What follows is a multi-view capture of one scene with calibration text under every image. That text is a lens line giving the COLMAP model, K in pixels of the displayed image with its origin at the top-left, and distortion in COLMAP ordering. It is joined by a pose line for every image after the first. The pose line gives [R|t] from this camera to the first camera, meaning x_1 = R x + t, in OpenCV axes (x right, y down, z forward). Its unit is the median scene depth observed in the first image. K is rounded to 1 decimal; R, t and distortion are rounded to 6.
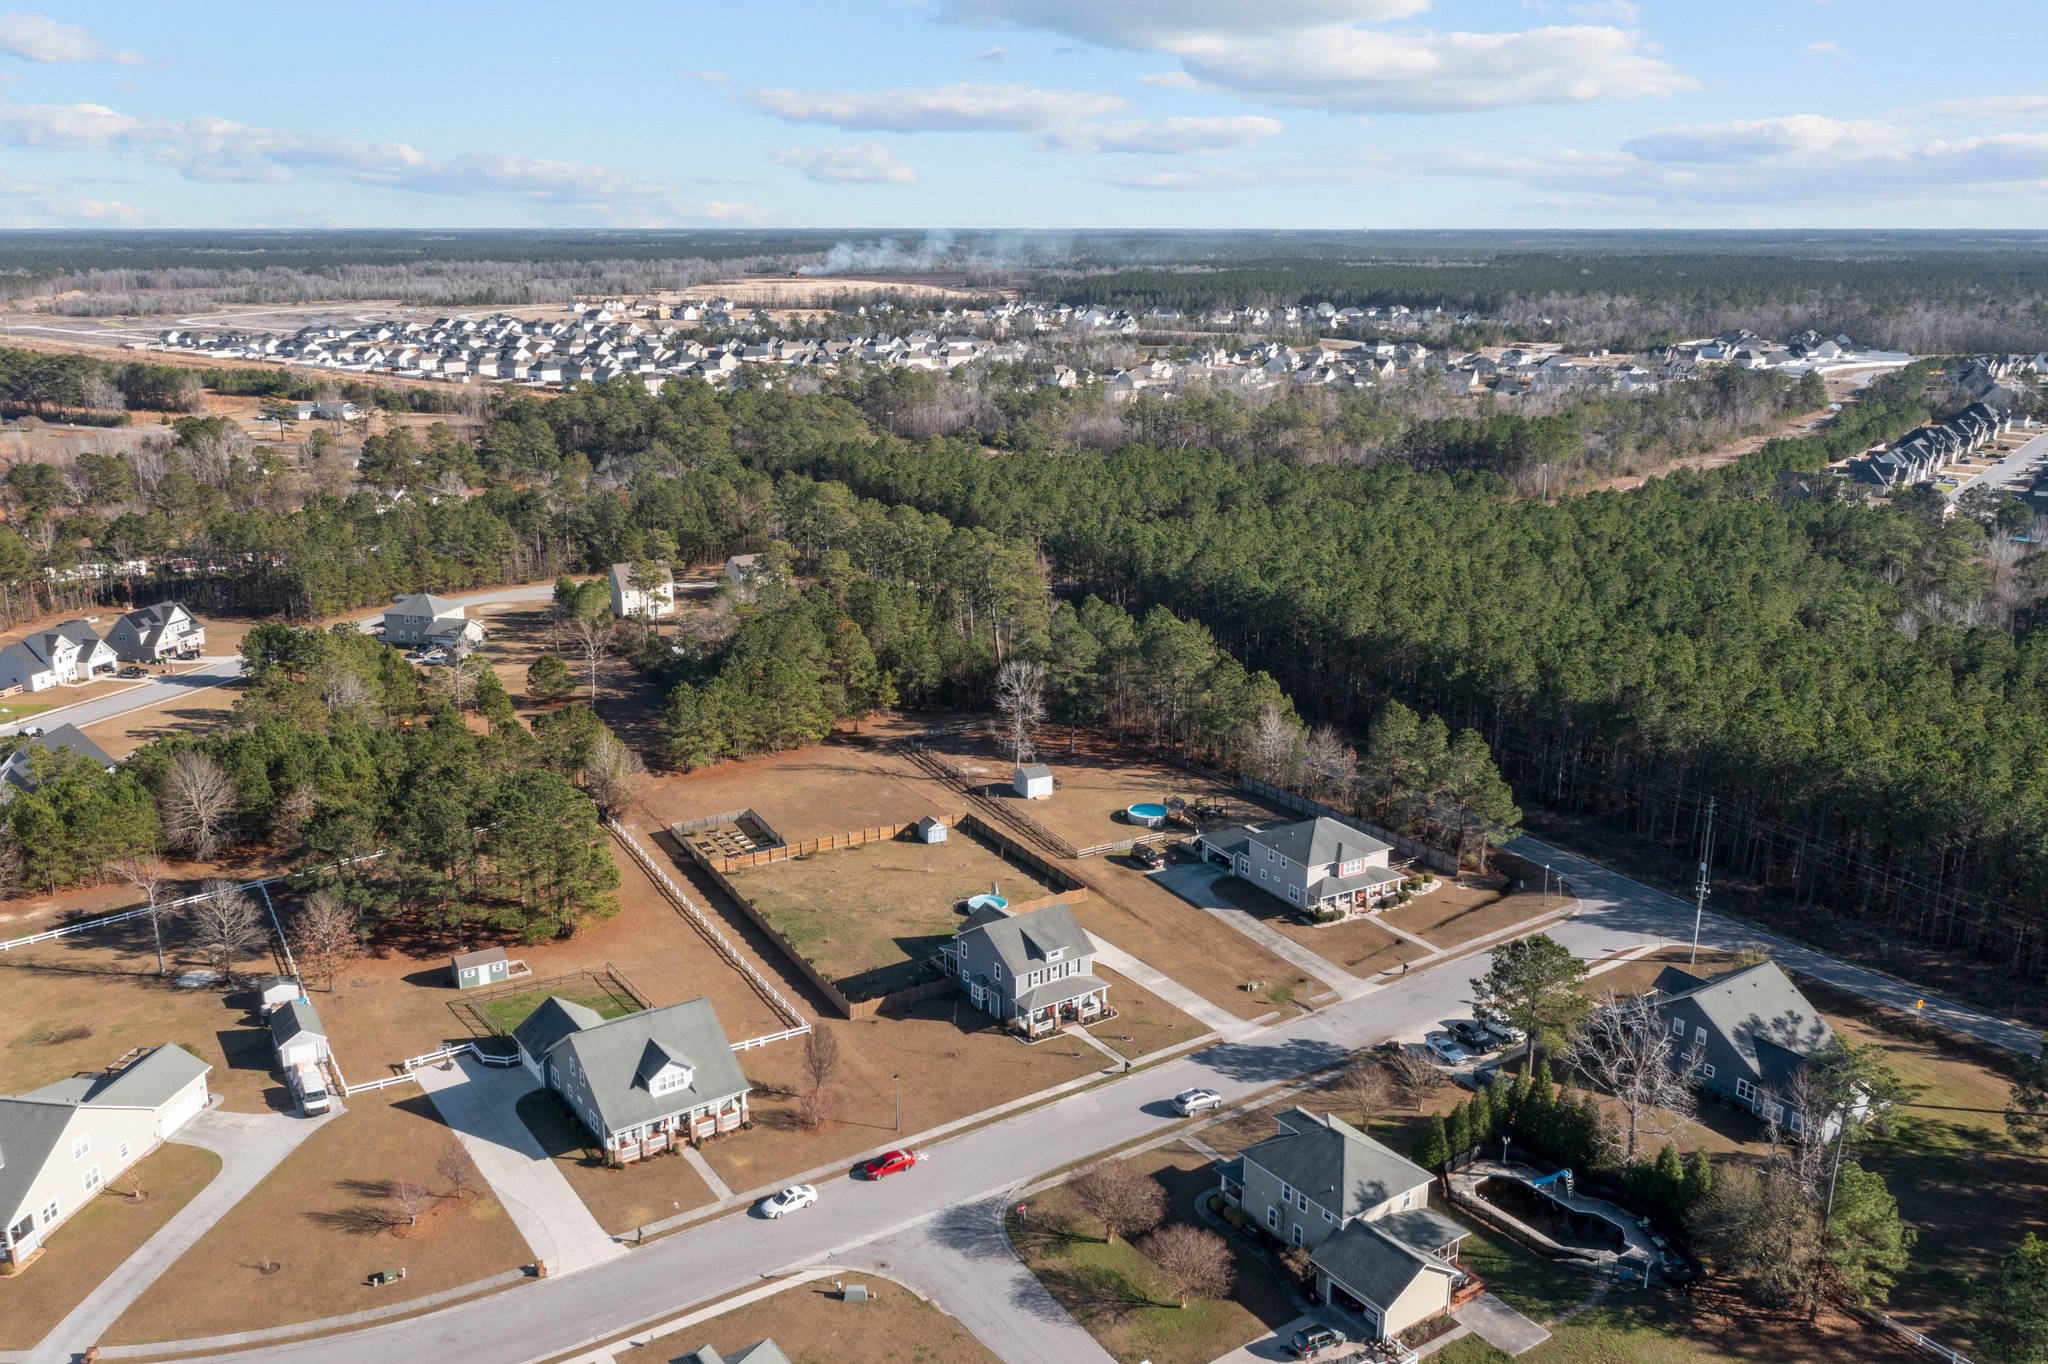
lens RADIAL K [[1632.7, 0, 1010.2], [0, 1632.7, 716.9], [0, 0, 1]] dist [0.000955, -0.001238]
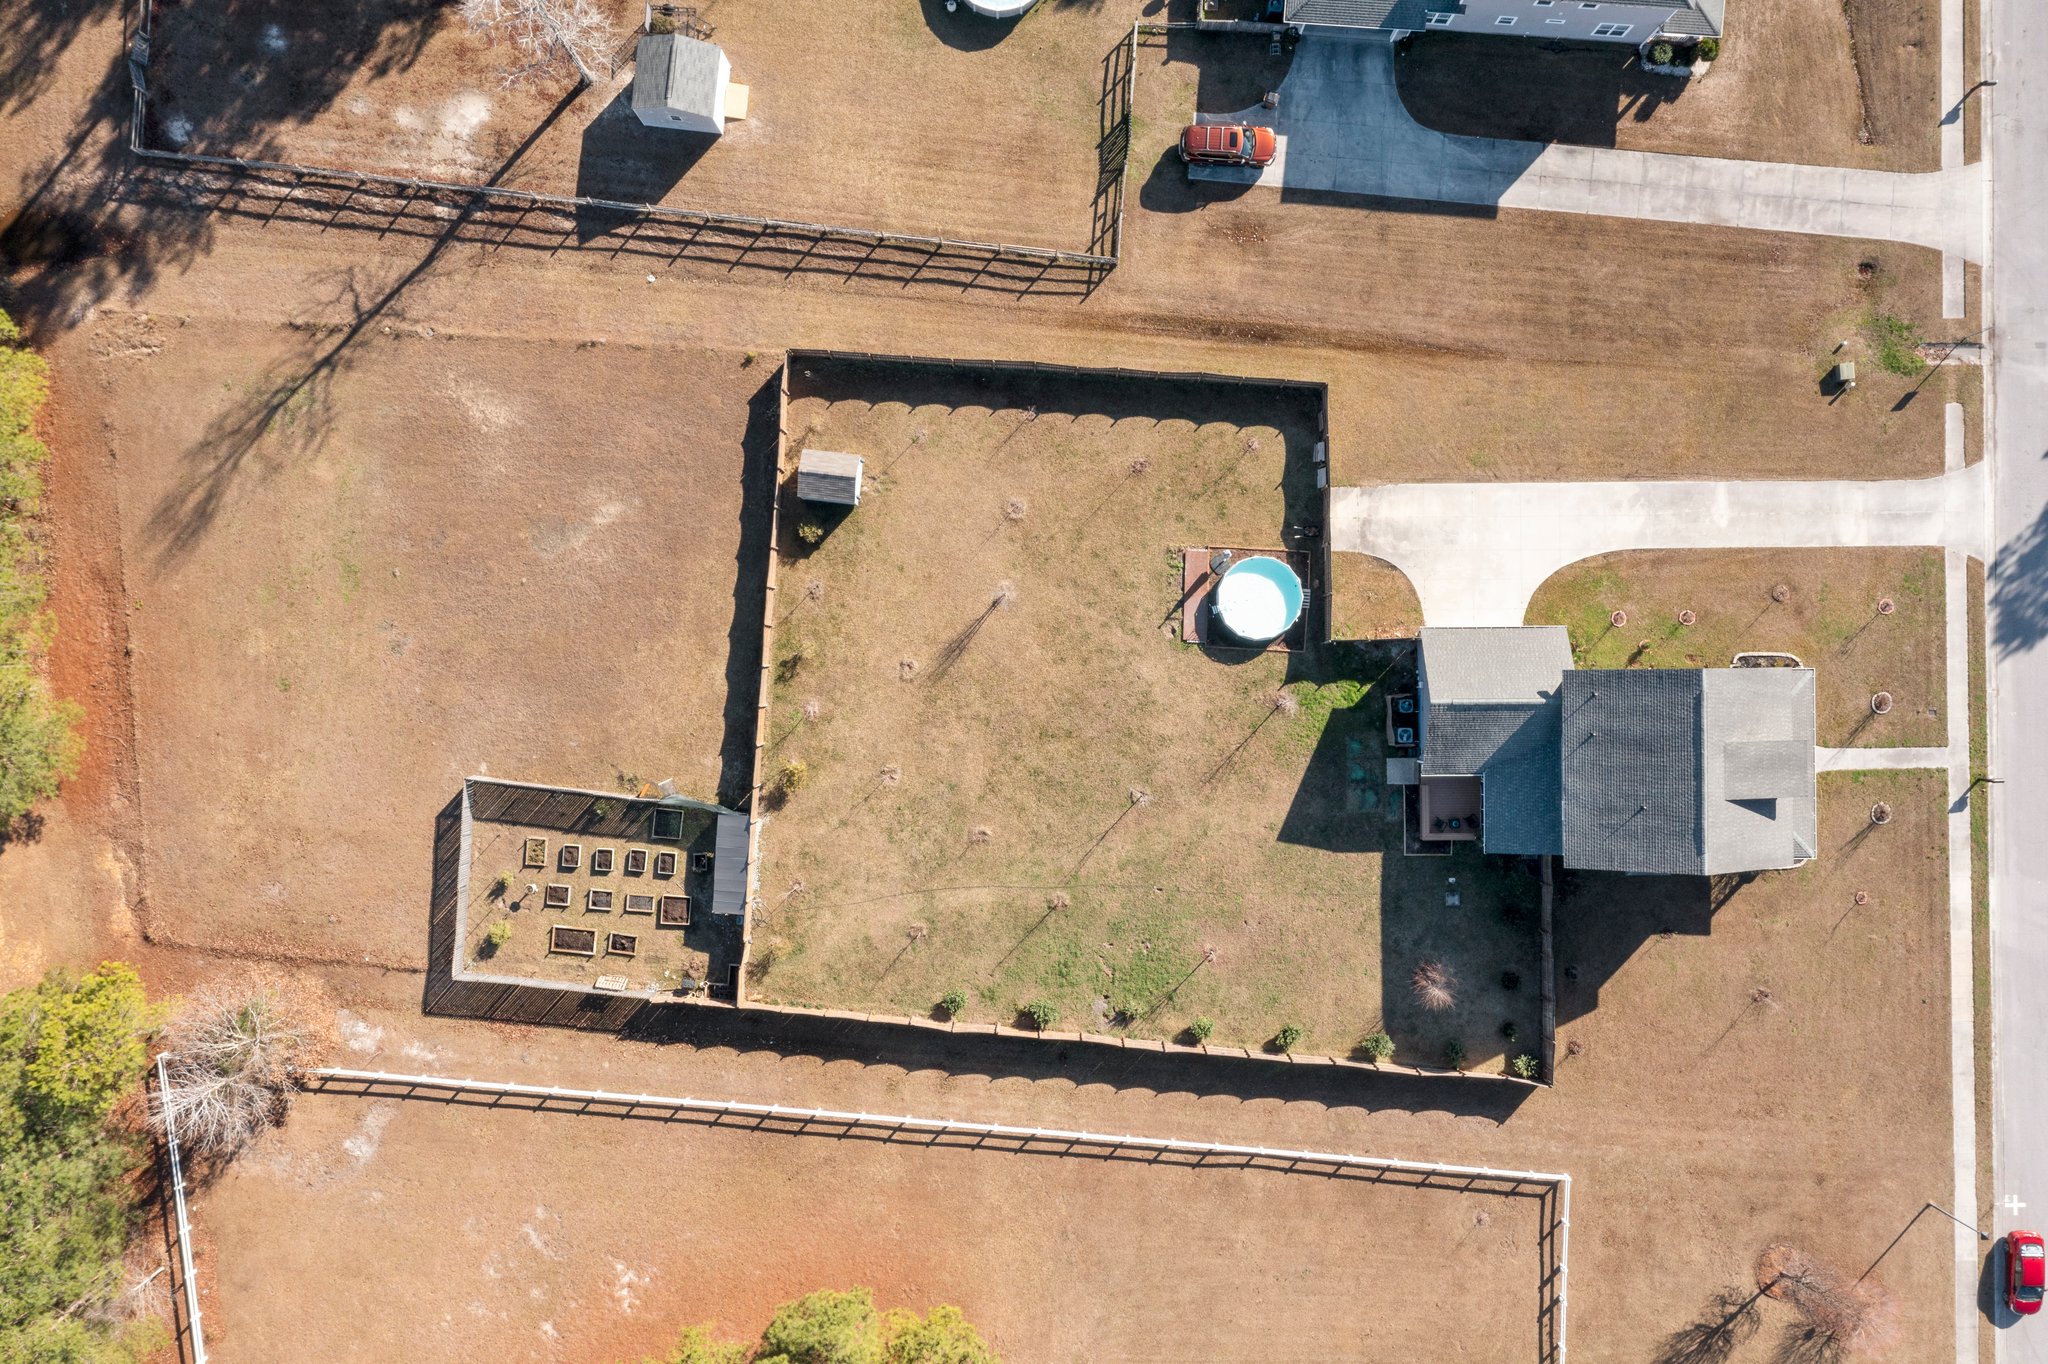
lens RADIAL K [[1619.4, 0, 1020.5], [0, 1619.4, 681.2], [0, 0, 1]] dist [0.001147, 0.003609]
pose [[0.552364, -0.833471, -0.014818, -0.064075], [0.261177, 0.156153, 0.952577, -0.341710], [-0.791632, -0.530039, 0.303937, 0.896140]]
